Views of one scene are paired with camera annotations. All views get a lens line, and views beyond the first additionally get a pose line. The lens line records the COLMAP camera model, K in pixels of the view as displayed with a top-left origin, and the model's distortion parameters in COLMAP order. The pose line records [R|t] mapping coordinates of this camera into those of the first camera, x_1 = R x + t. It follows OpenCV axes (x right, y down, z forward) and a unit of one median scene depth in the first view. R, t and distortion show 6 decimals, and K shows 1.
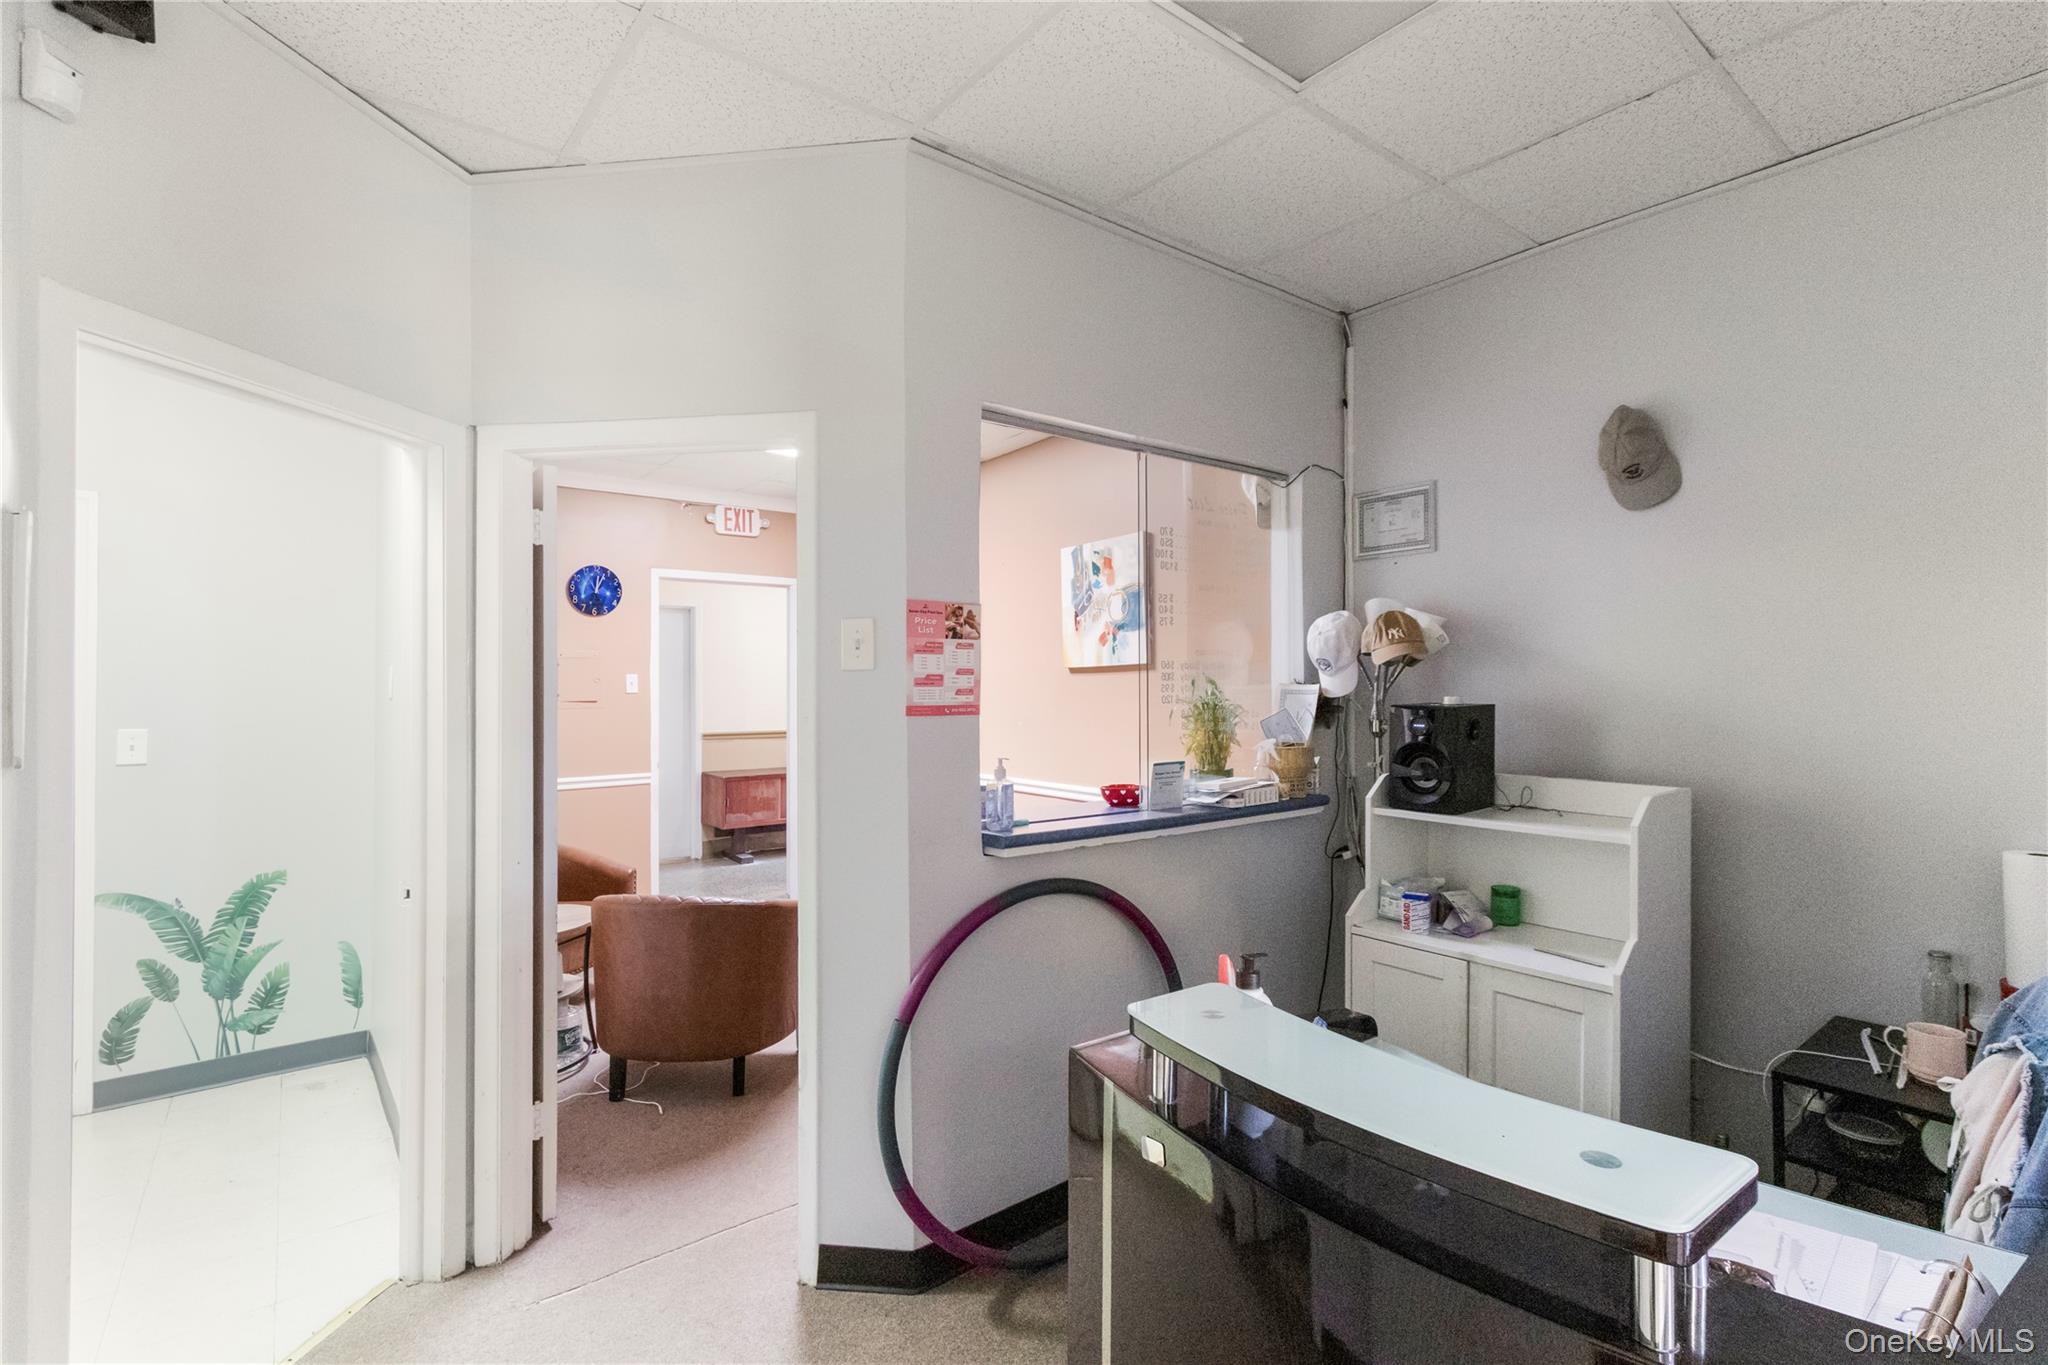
lens RADIAL K [[960.5, 0, 1024.0], [0, 960.5, 678.5], [0, 0, 1]] dist [0.002525, -0.001051]
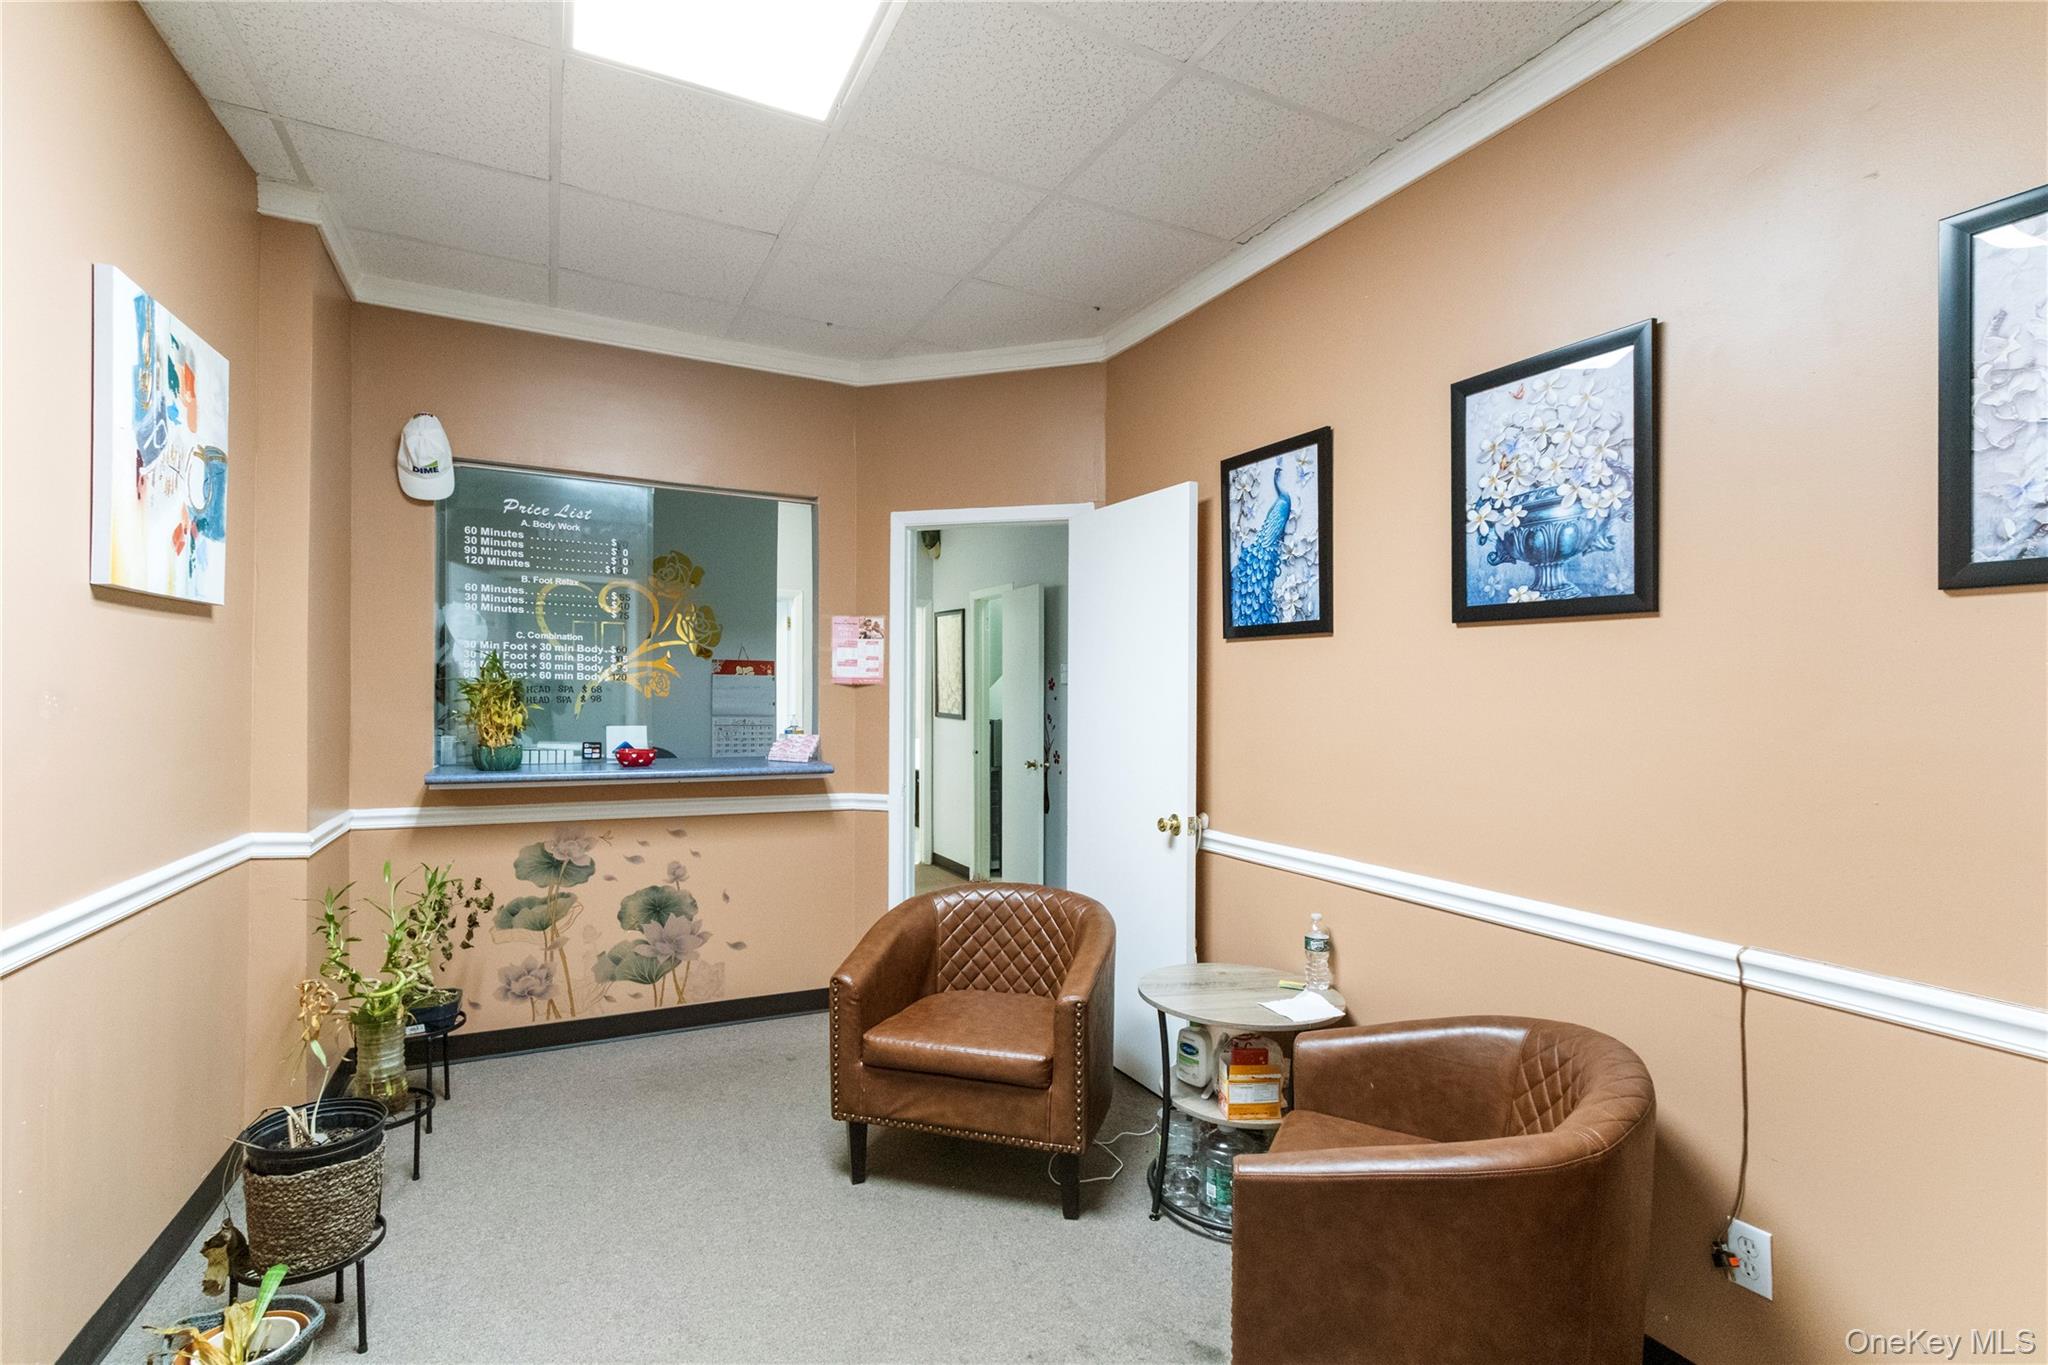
lens RADIAL K [[960.5, 0, 1025.8], [0, 960.5, 684.6], [0, 0, 1]] dist [0.002525, -0.001051]
pose [[-0.970593, 0.003271, 0.240704, -0.410357], [-0.000415, 0.999883, -0.015259, 0.034104], [-0.240726, -0.014910, -0.970479, 1.326924]]
